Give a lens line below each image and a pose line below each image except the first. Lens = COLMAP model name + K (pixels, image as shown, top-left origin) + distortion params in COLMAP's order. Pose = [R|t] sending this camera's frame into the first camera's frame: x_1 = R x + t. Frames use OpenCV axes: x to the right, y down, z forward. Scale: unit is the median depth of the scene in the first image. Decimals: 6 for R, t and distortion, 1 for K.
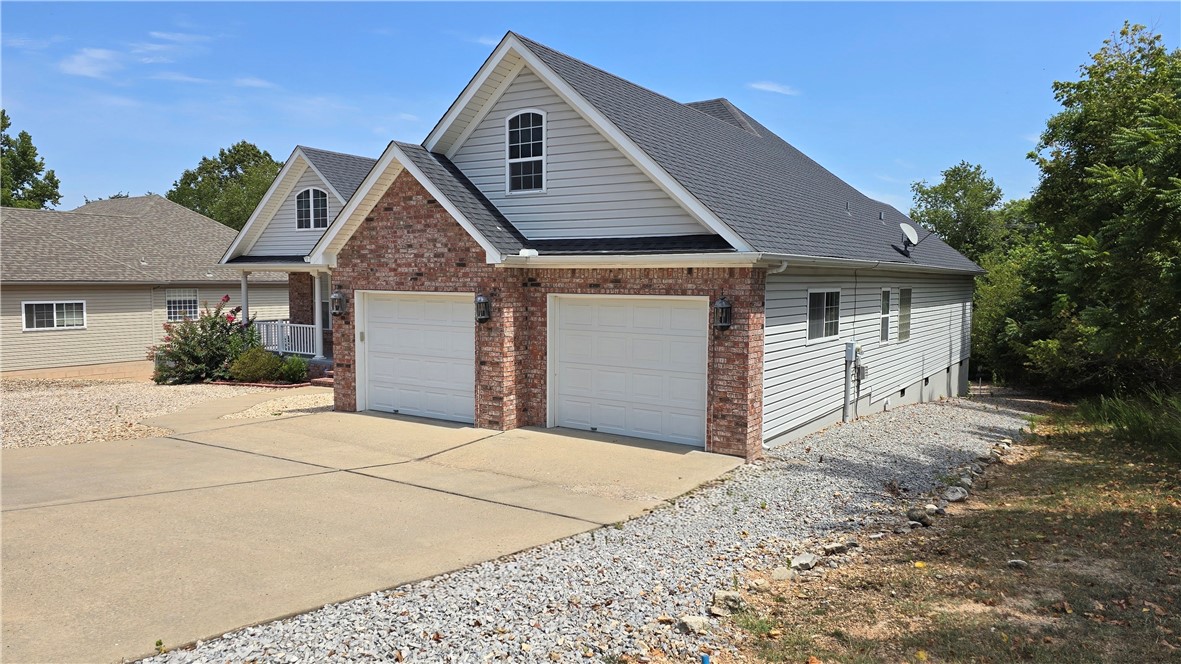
lens RADIAL K [[793.0, 0, 590.5], [0, 793.0, 335.3], [0, 0, 1]] dist [0.054899, 0.001294]
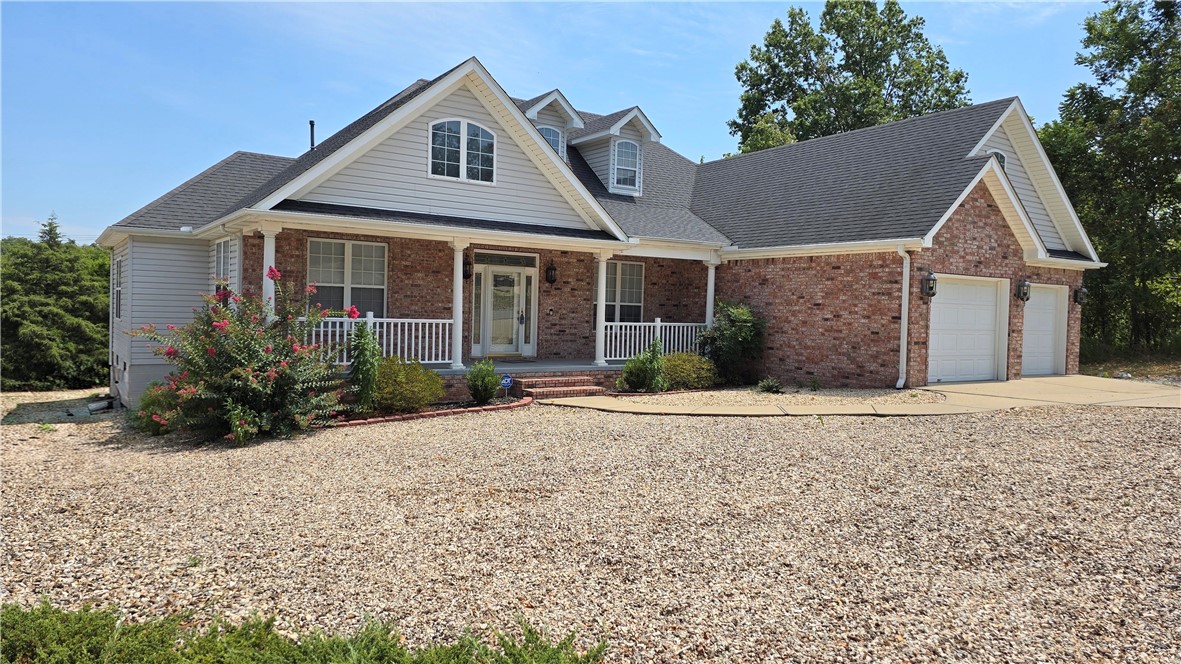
lens RADIAL K [[793.0, 0, 590.9], [0, 793.0, 329.6], [0, 0, 1]] dist [0.054899, 0.001294]
pose [[0.374474, -0.018644, 0.927050, -1.532901], [0.043922, 0.999032, 0.002350, -0.002034], [-0.926196, 0.039838, 0.374931, 1.051296]]
